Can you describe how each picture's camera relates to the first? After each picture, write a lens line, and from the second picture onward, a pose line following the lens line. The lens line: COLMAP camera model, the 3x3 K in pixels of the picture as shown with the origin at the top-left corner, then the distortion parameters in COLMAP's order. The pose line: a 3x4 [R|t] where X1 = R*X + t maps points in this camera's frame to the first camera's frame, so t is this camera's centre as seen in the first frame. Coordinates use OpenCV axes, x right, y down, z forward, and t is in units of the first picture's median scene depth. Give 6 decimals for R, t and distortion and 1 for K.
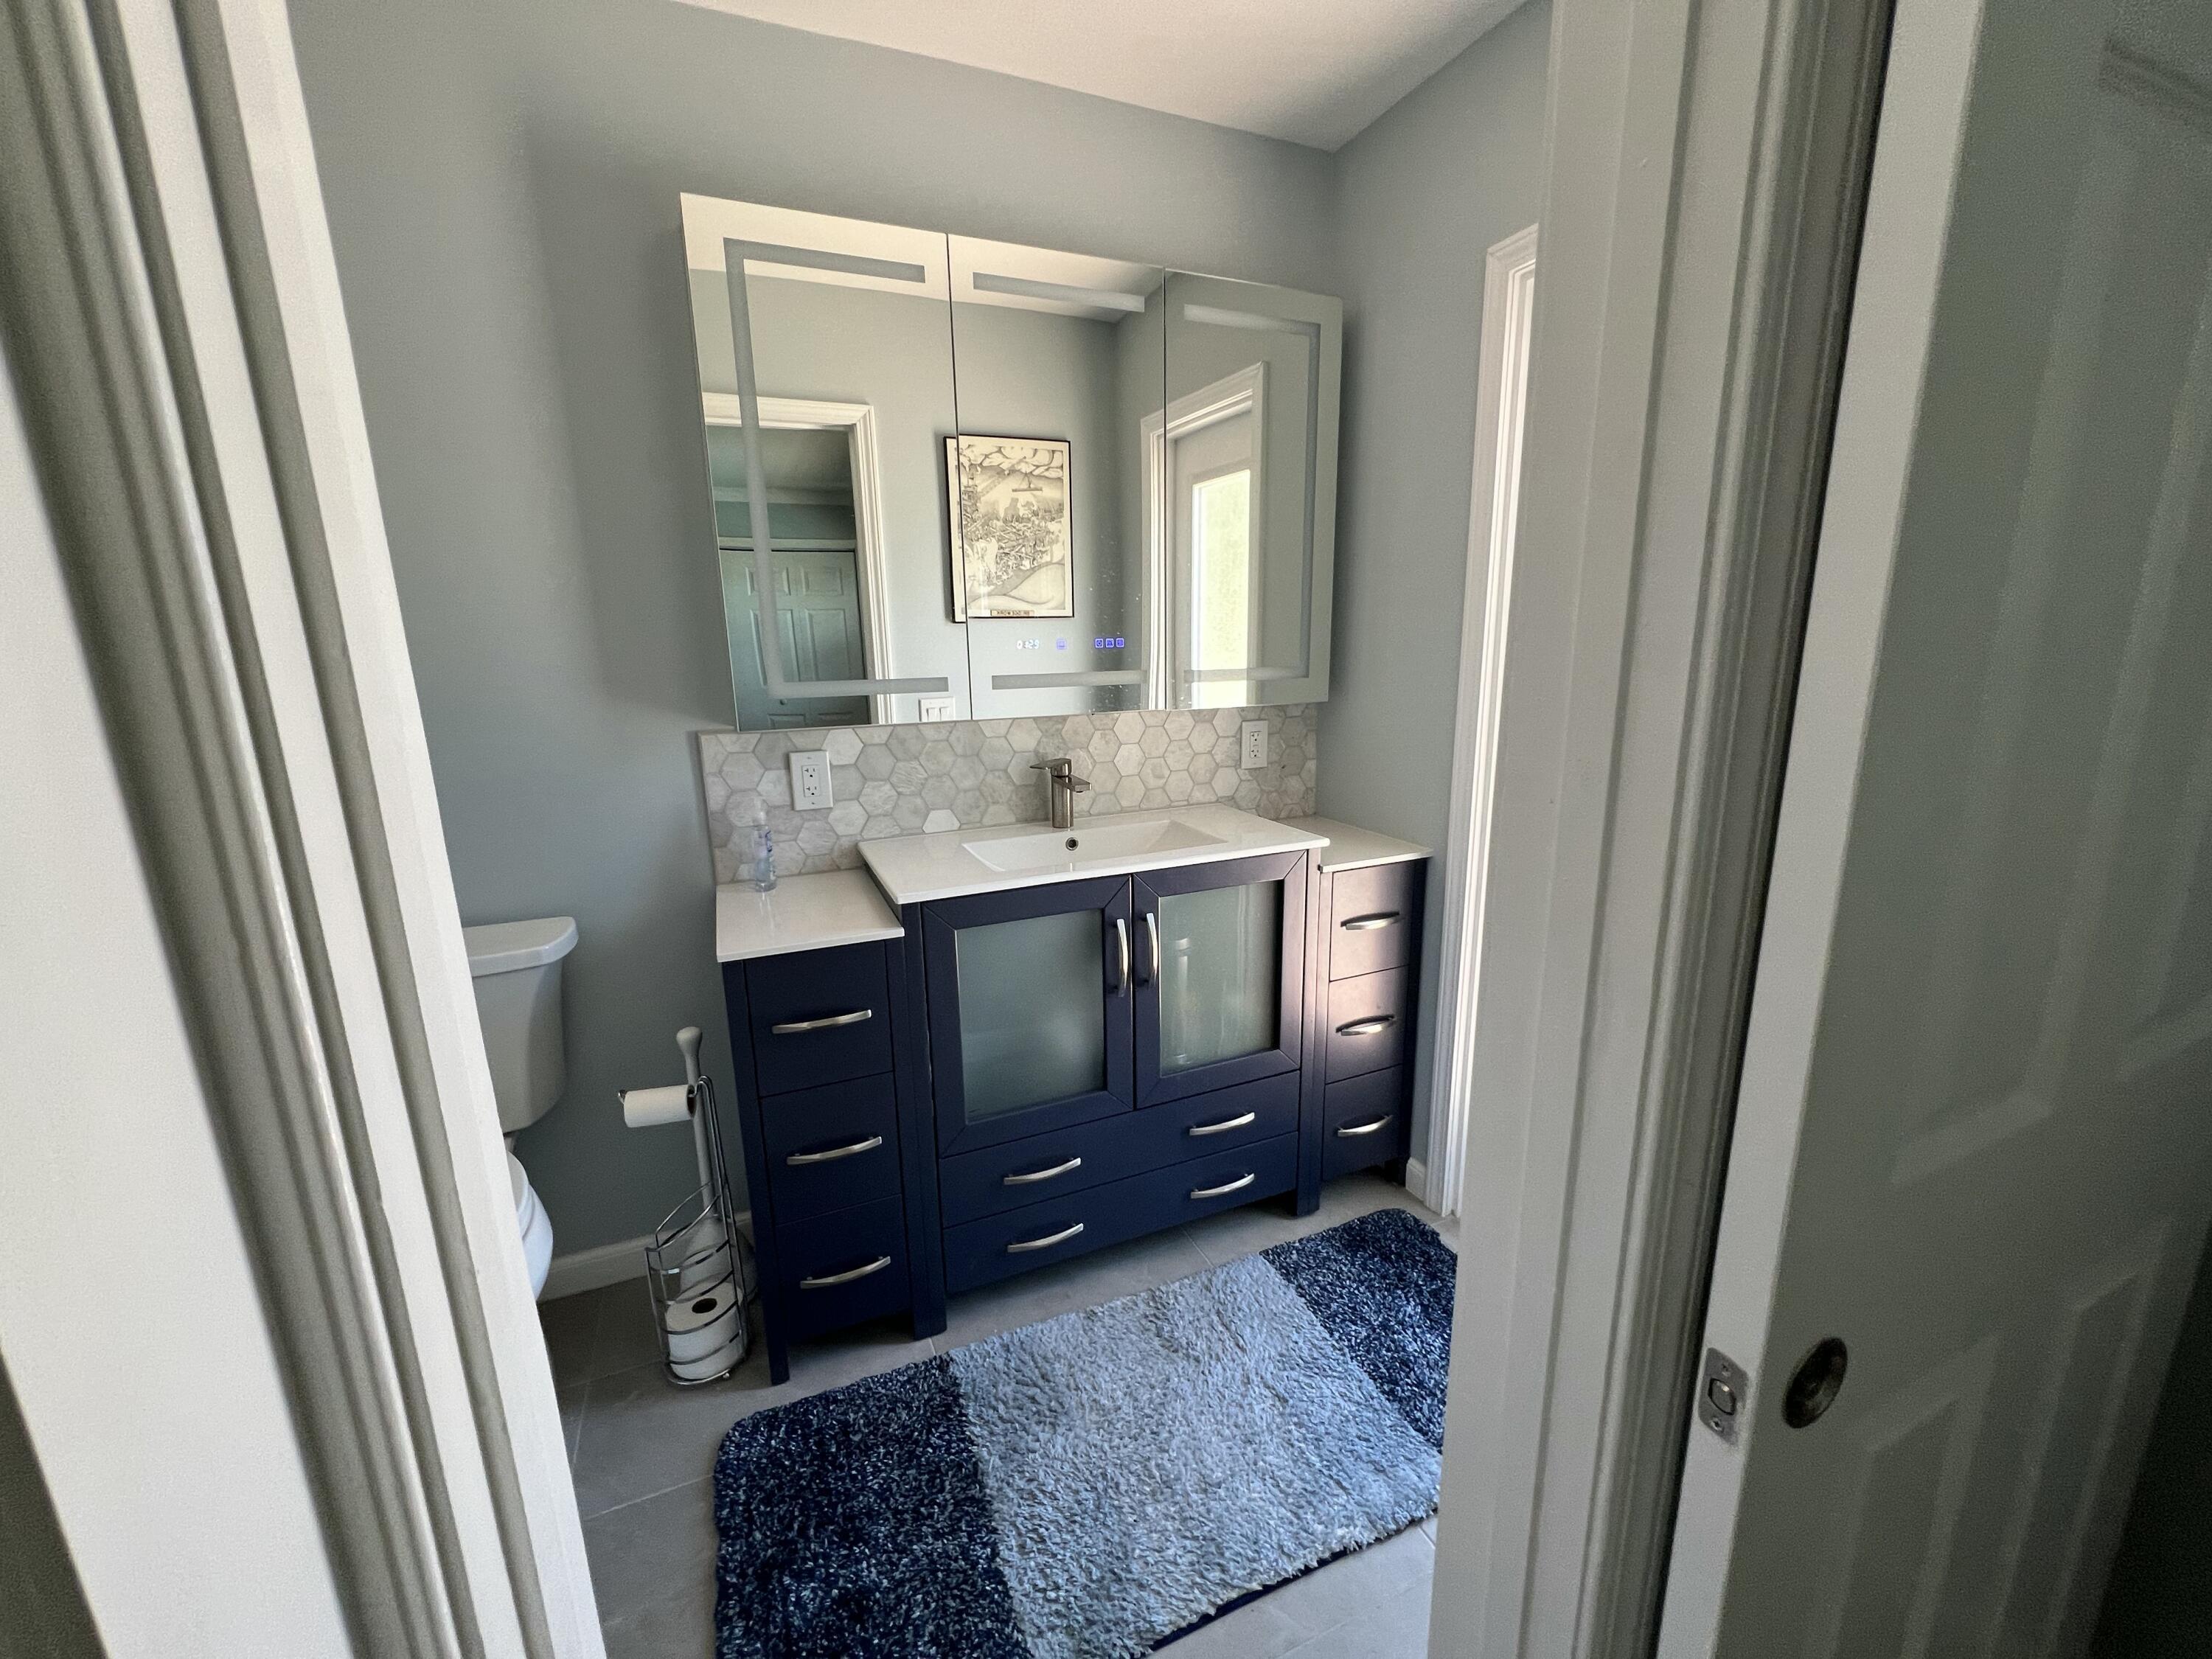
lens RADIAL K [[890.6, 0, 1113.5], [0, 890.6, 832.6], [0, 0, 1]] dist [0.000508, 0.000008]
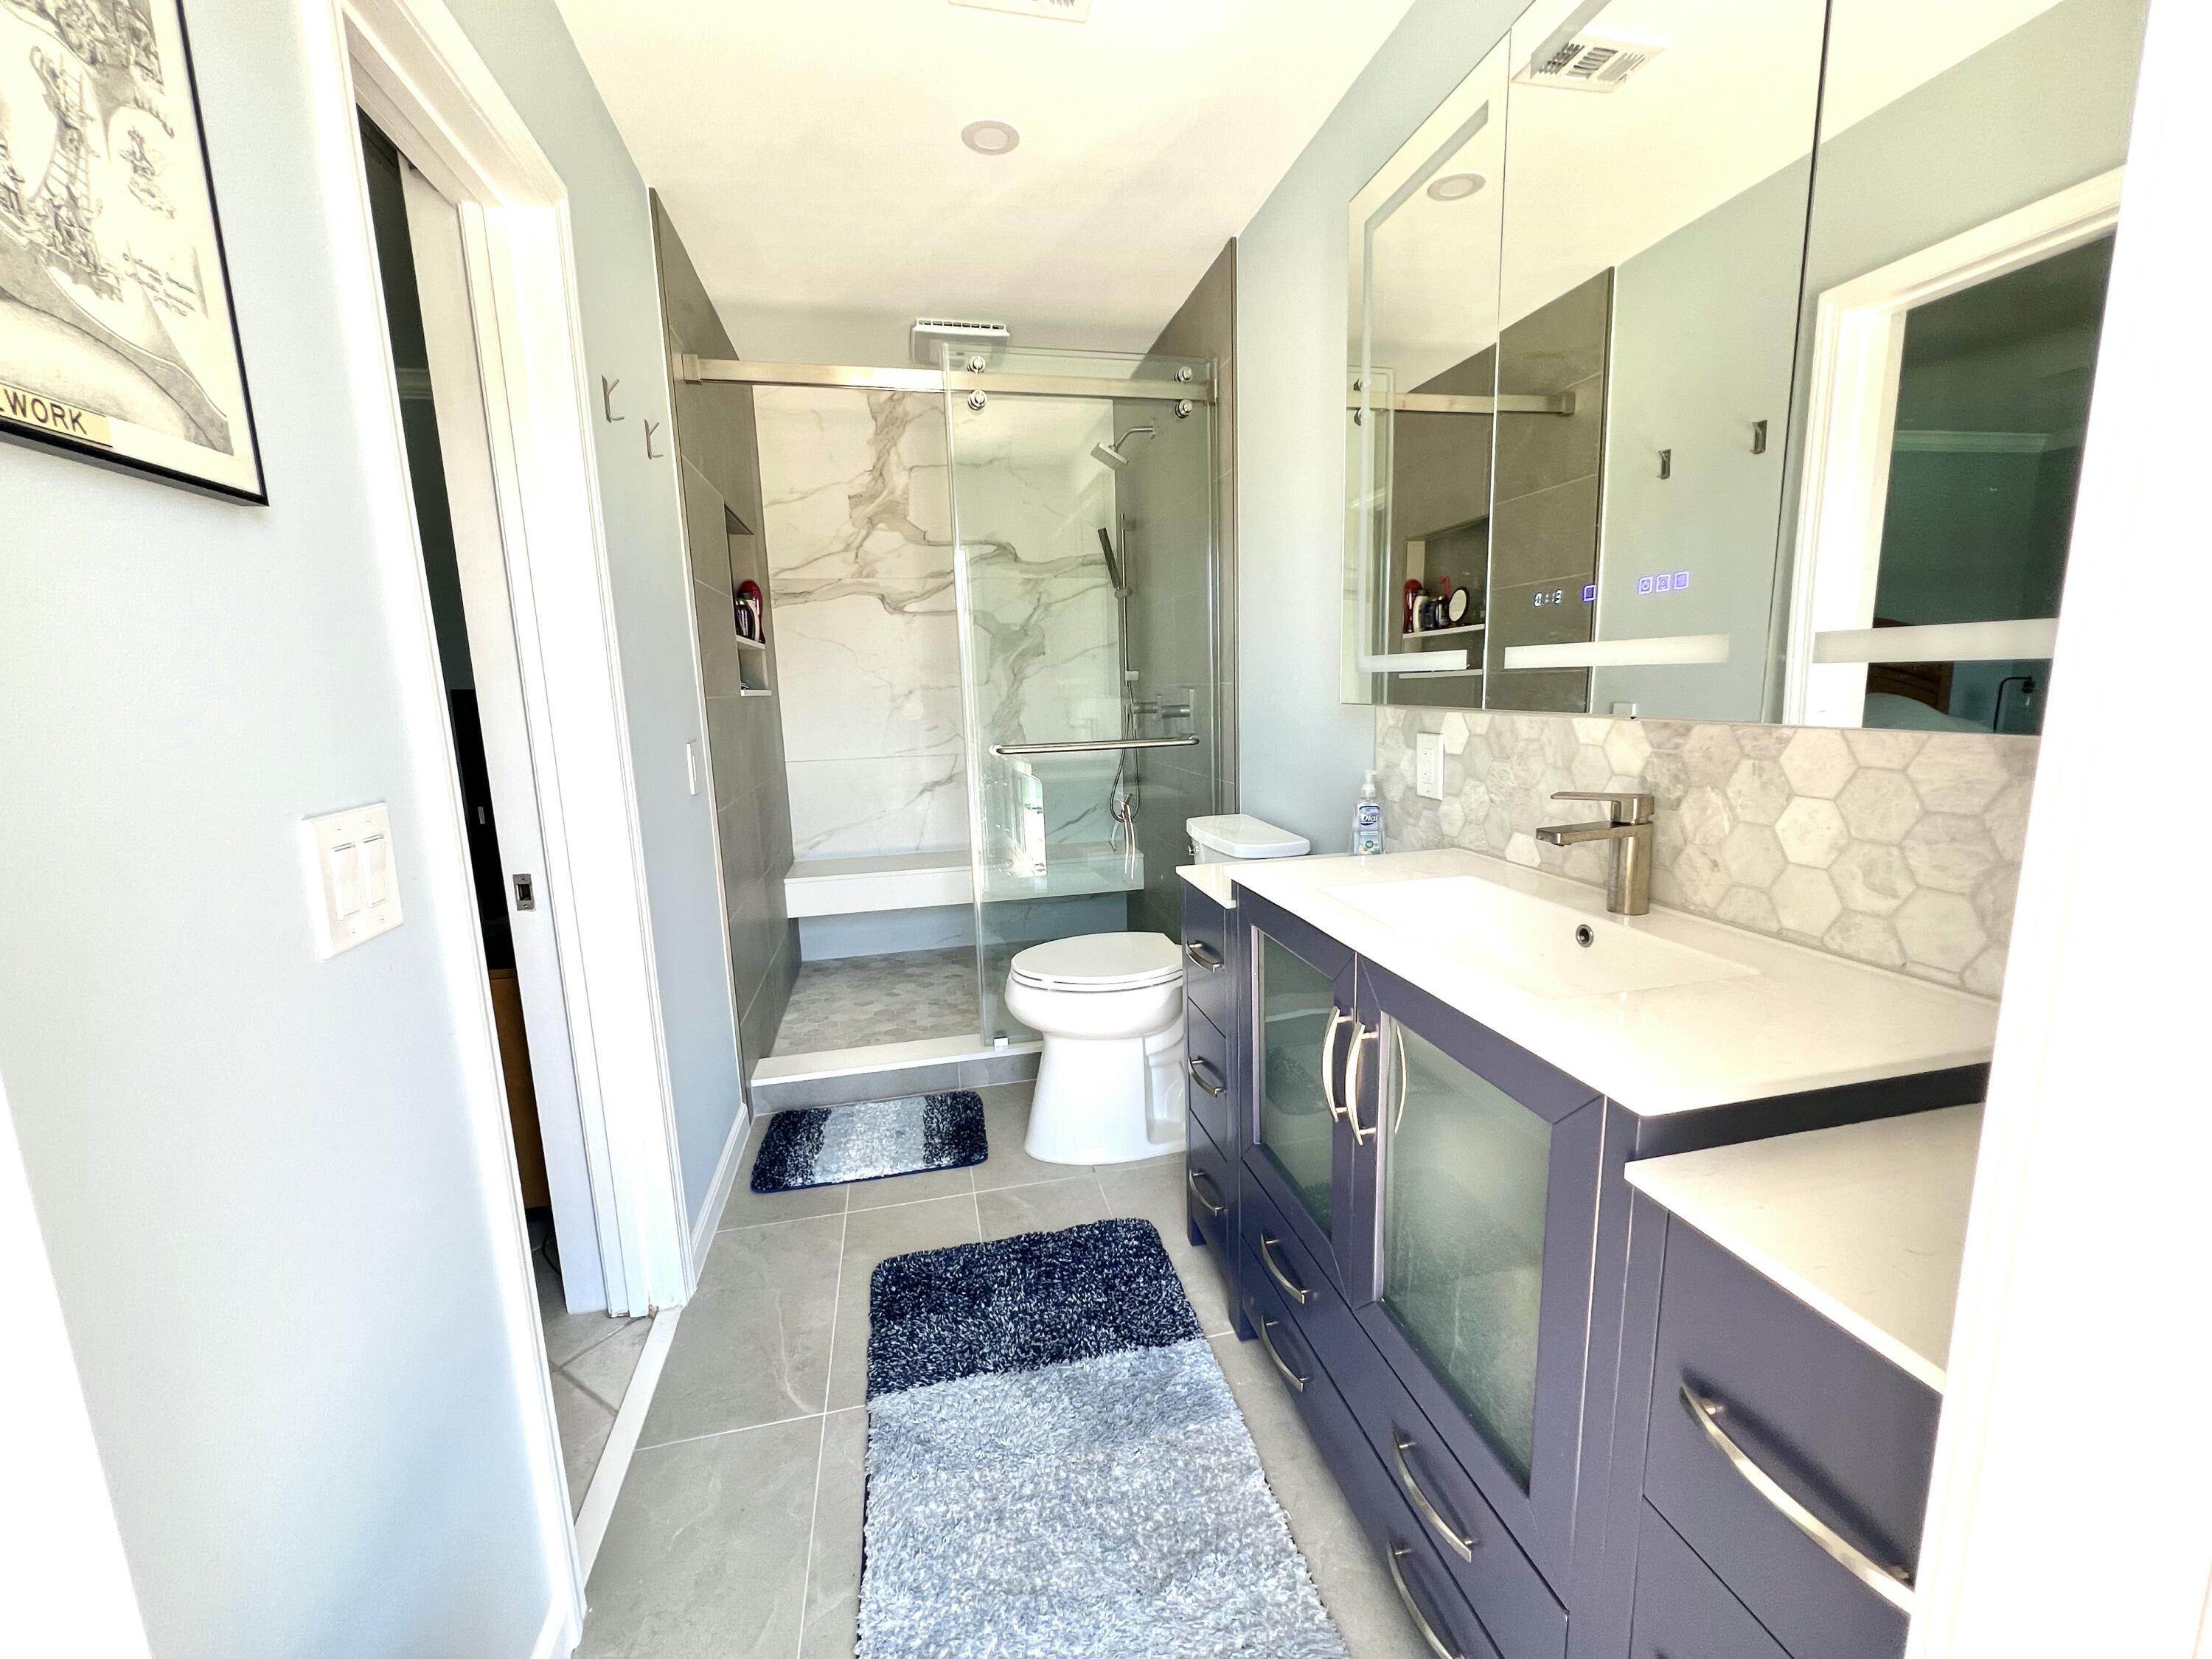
lens RADIAL K [[890.6, 0, 1111.7], [0, 890.6, 829.6], [0, 0, 1]] dist [0.000508, 0.000008]
pose [[-0.185685, 0.186721, -0.964705, 0.589528], [-0.183984, 0.957809, 0.220799, -0.132074], [0.965231, 0.218489, -0.143497, 0.801556]]
